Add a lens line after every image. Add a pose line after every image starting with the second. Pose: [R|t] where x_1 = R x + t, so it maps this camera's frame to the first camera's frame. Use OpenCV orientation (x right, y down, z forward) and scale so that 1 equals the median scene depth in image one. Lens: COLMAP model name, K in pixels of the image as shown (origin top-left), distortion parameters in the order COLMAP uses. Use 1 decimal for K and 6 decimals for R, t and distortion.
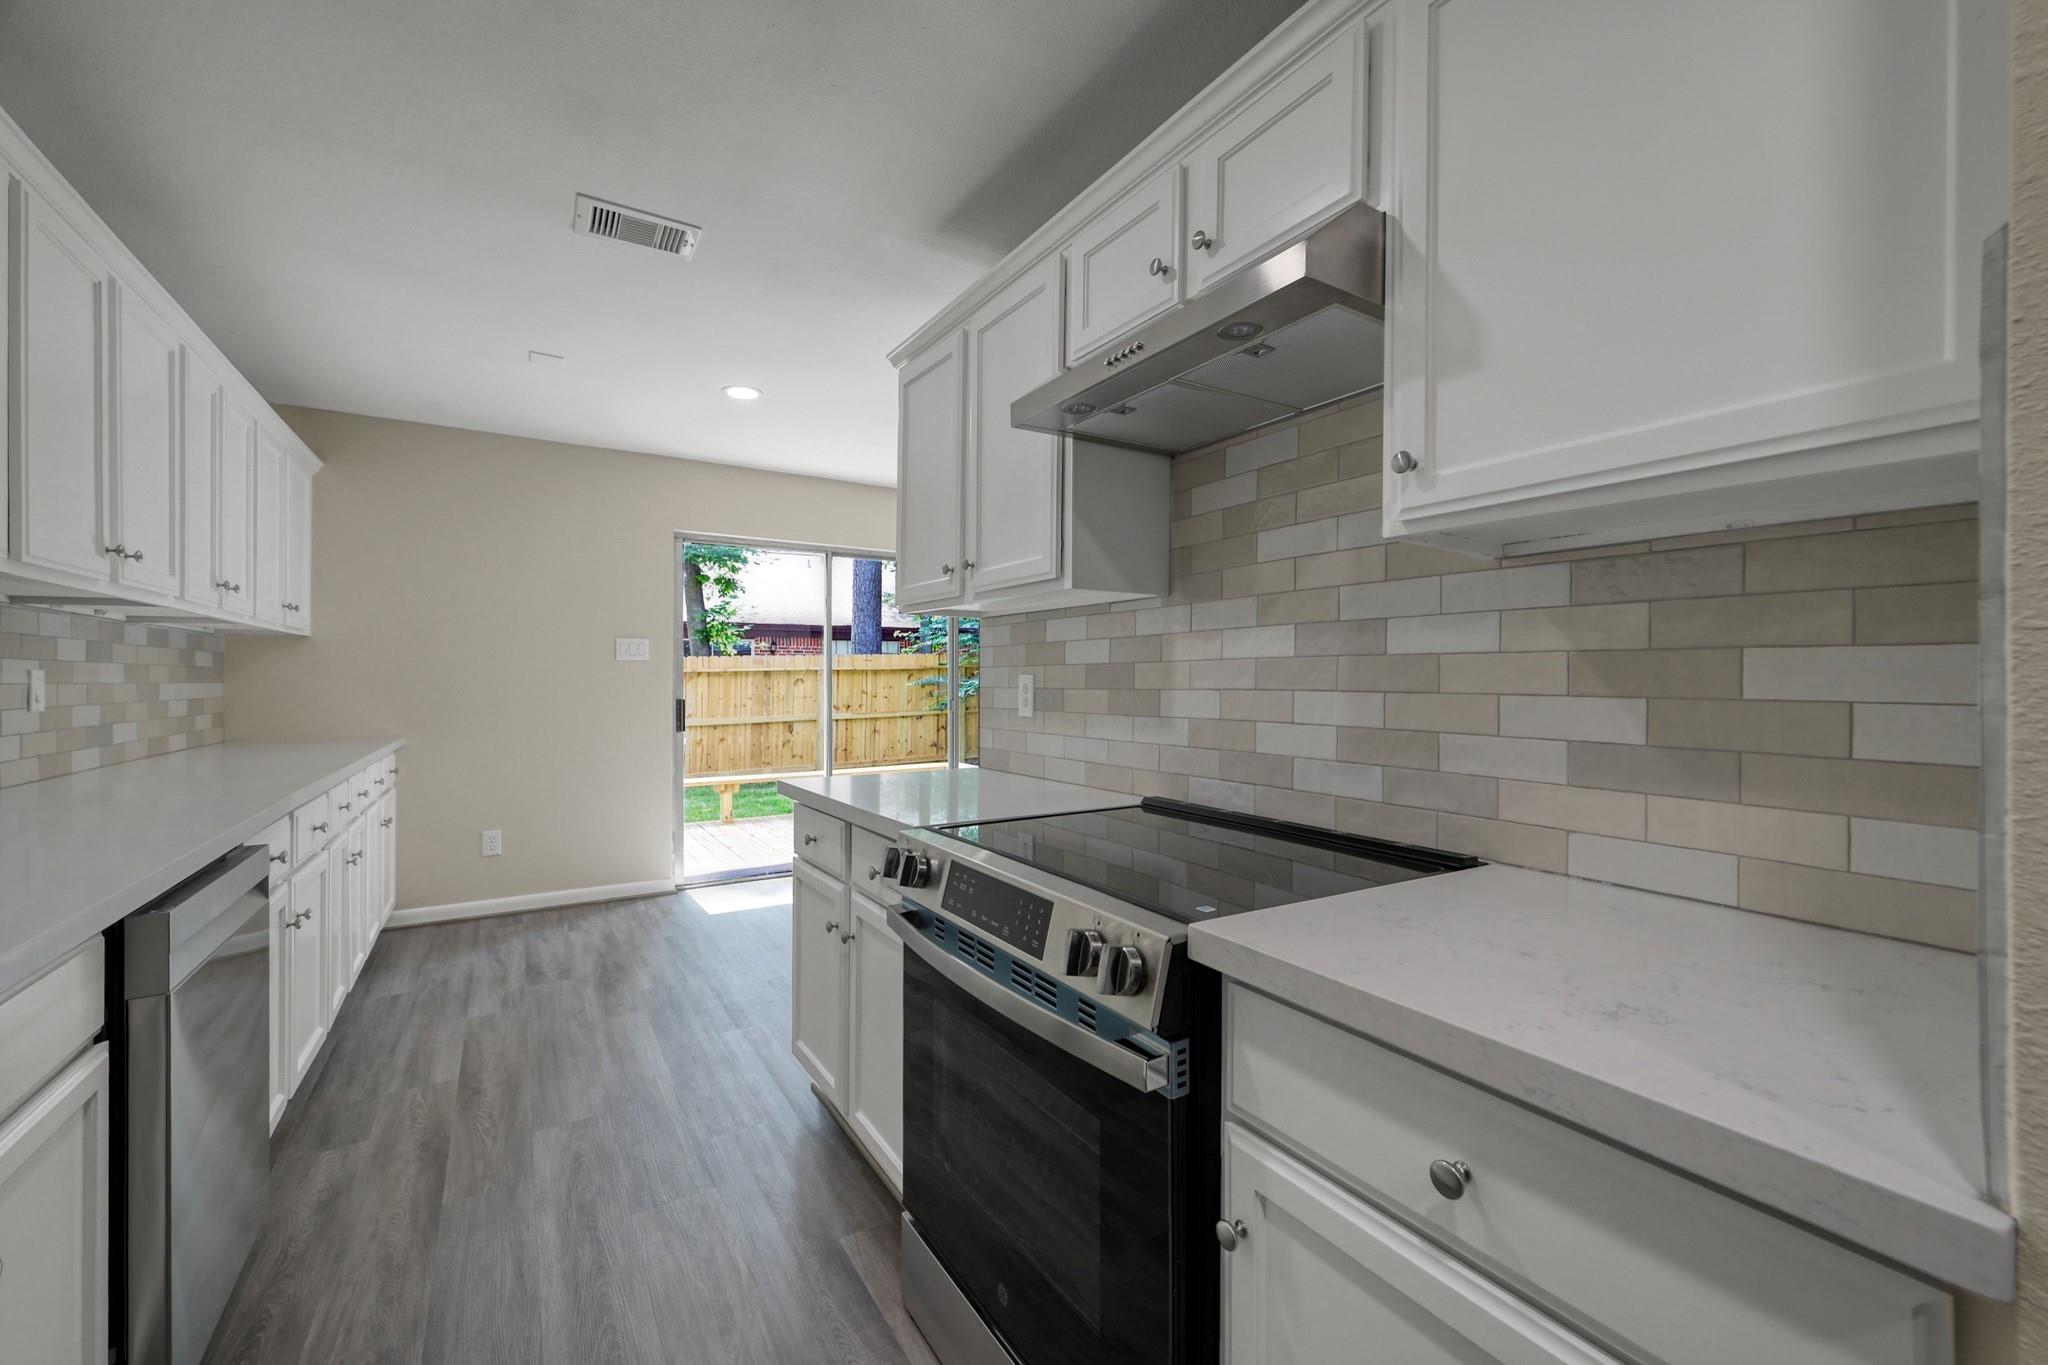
lens RADIAL K [[819.1, 0, 1021.5], [0, 819.1, 672.2], [0, 0, 1]] dist [-0.001566, -0.000378]
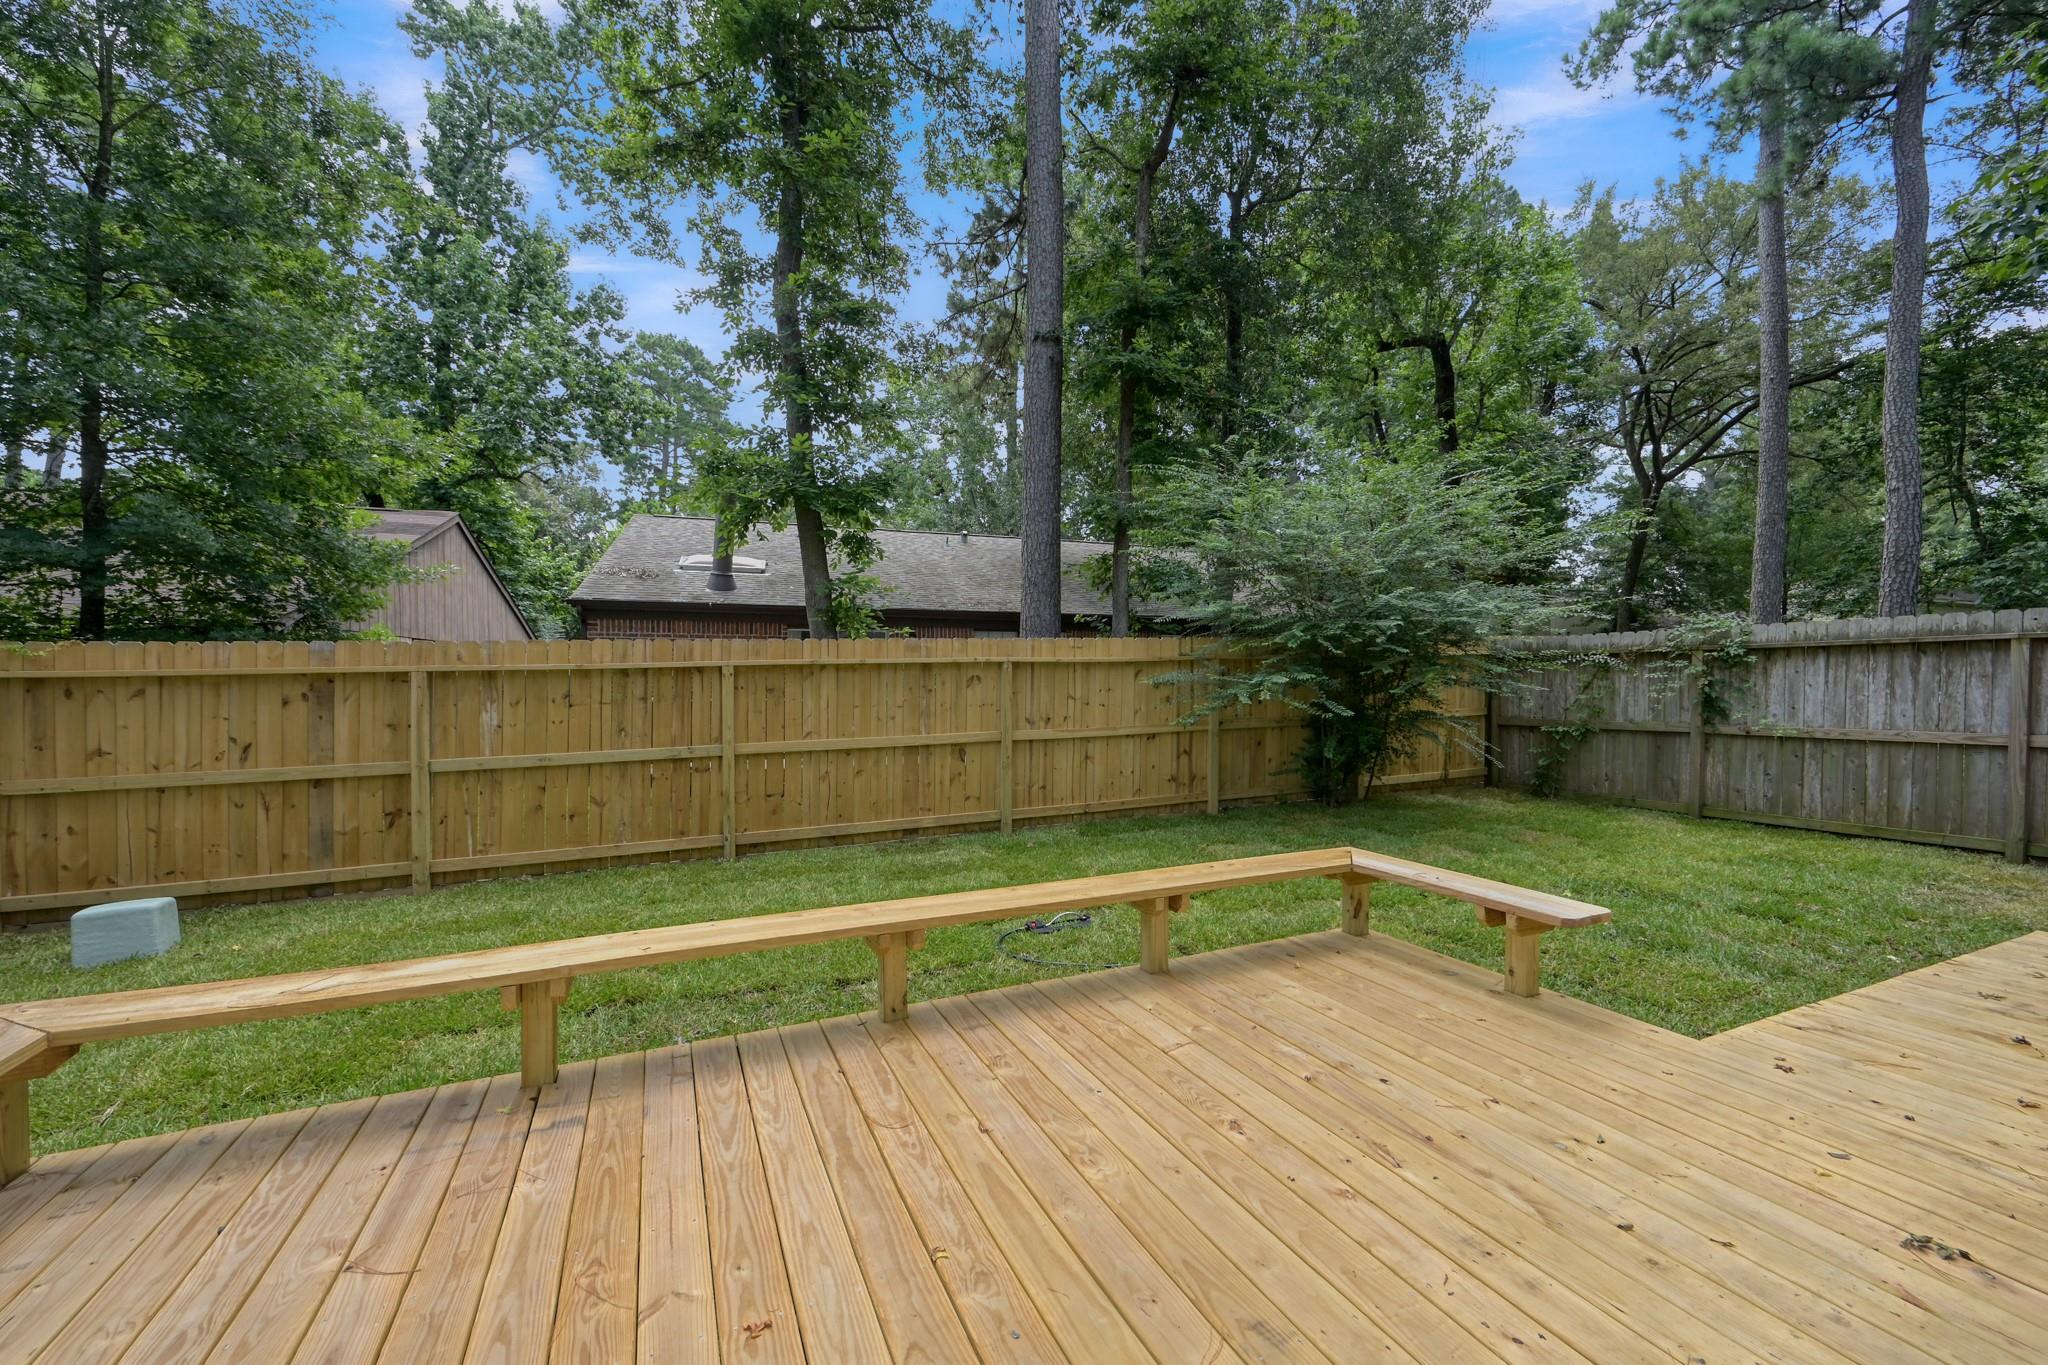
lens RADIAL K [[814.4, 0, 1024.0], [0, 814.4, 682.5], [0, 0, 1]] dist [0.001420, 0.000126]
pose [[0.991856, 0.003448, -0.127318, -0.542125], [-0.001876, 0.999921, 0.012465, 0.017260], [0.127351, -0.012125, 0.991784, 1.343031]]
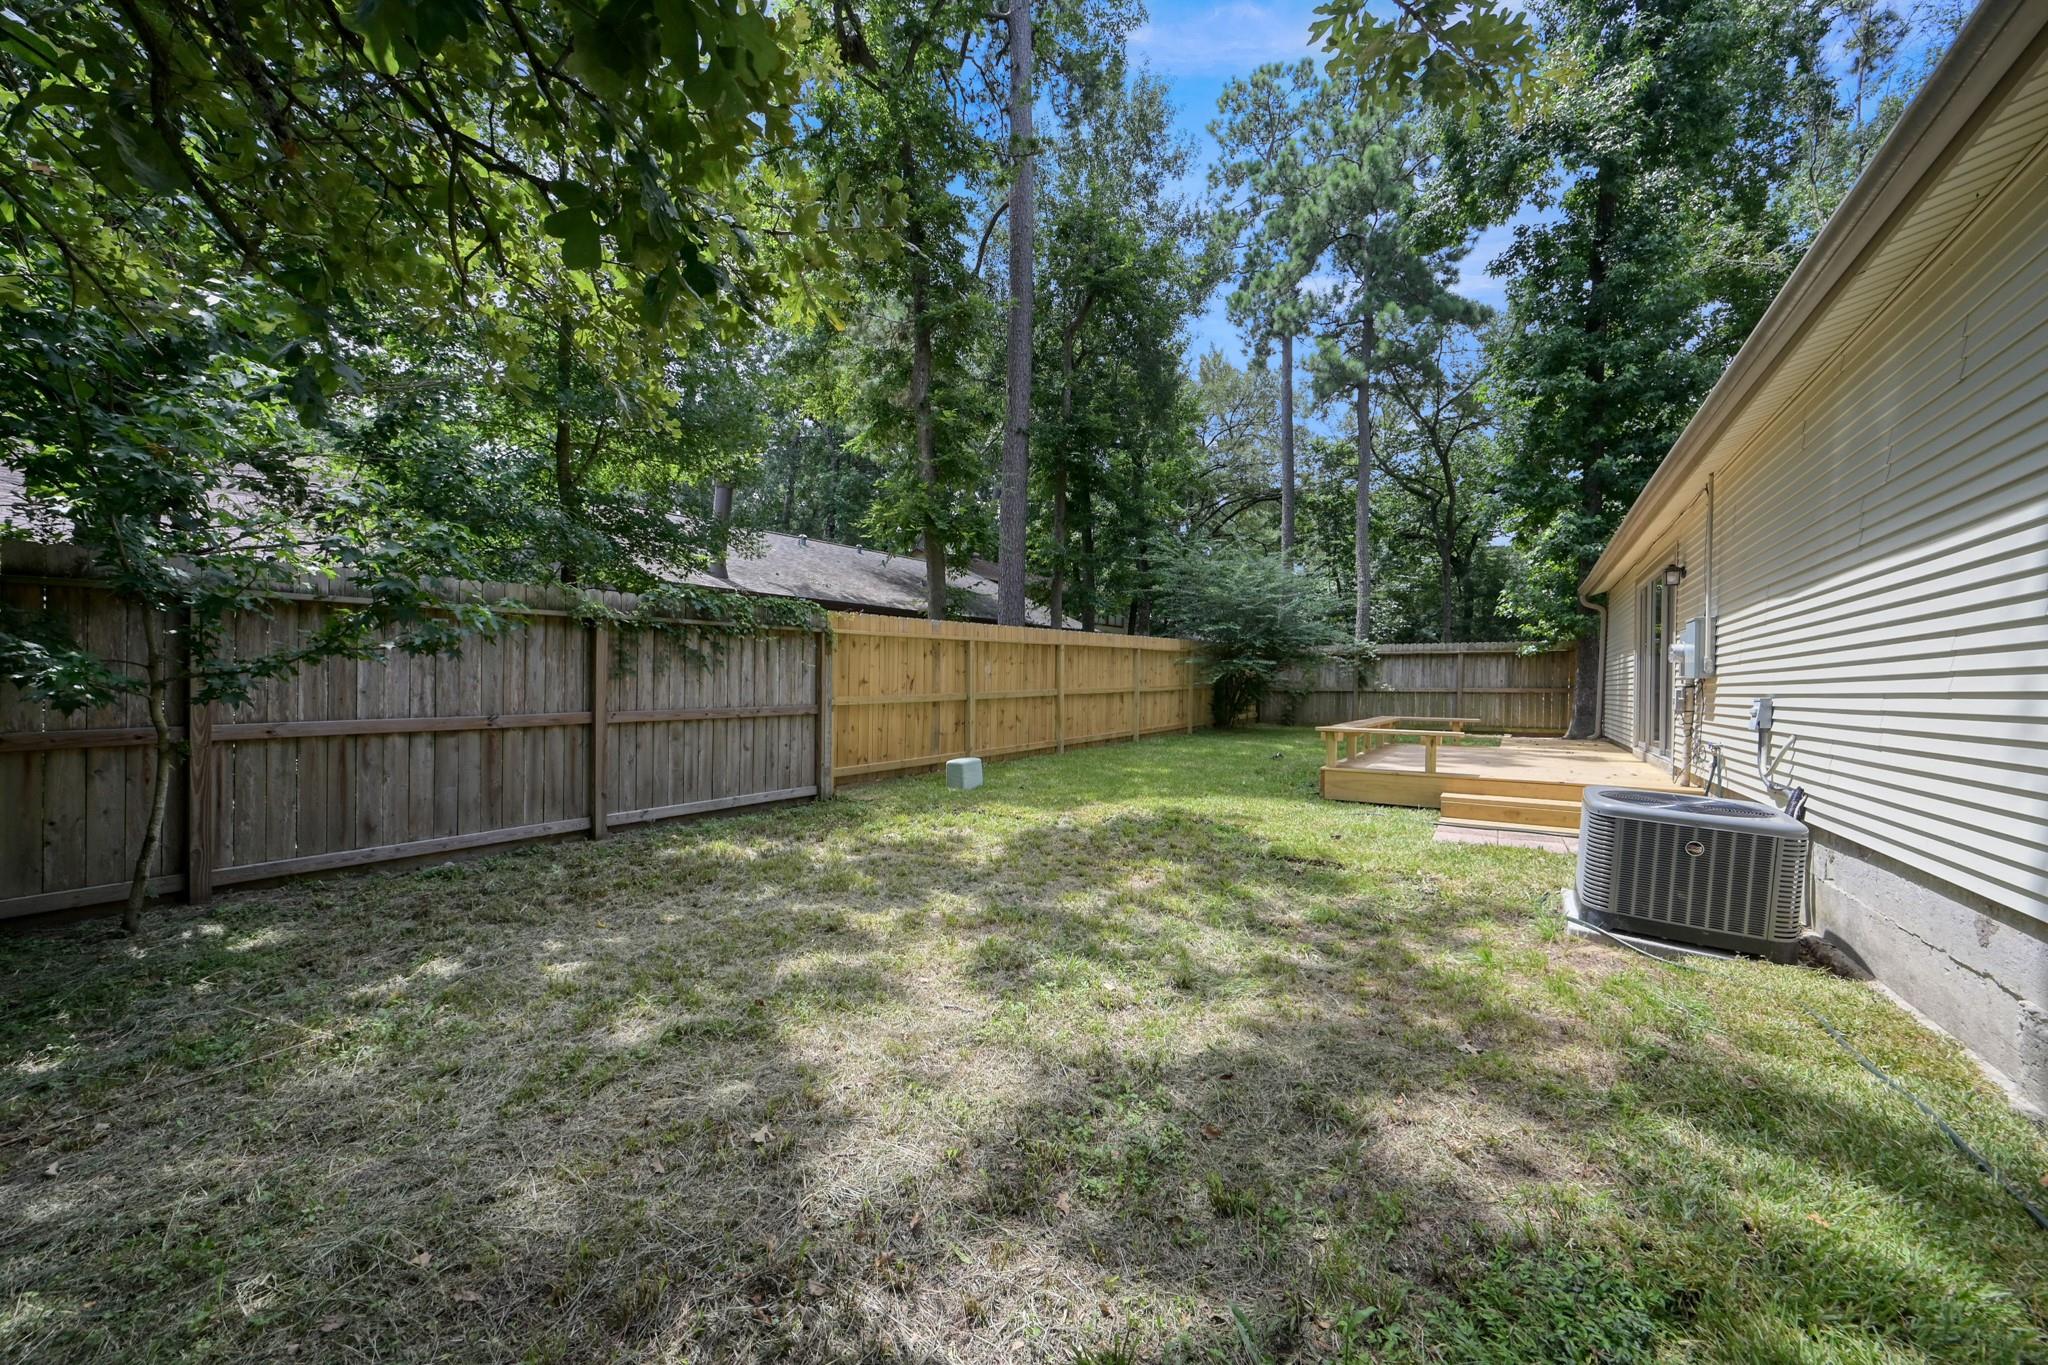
lens RADIAL K [[802.2, 0, 1014.1], [0, 802.2, 709.1], [0, 0, 1]] dist [-0.000236, -0.000084]
pose [[0.896971, 0.007856, 0.442021, -3.212634], [-0.031735, 0.998407, 0.046655, 0.131235], [-0.440950, -0.055876, 0.895791, 0.240067]]
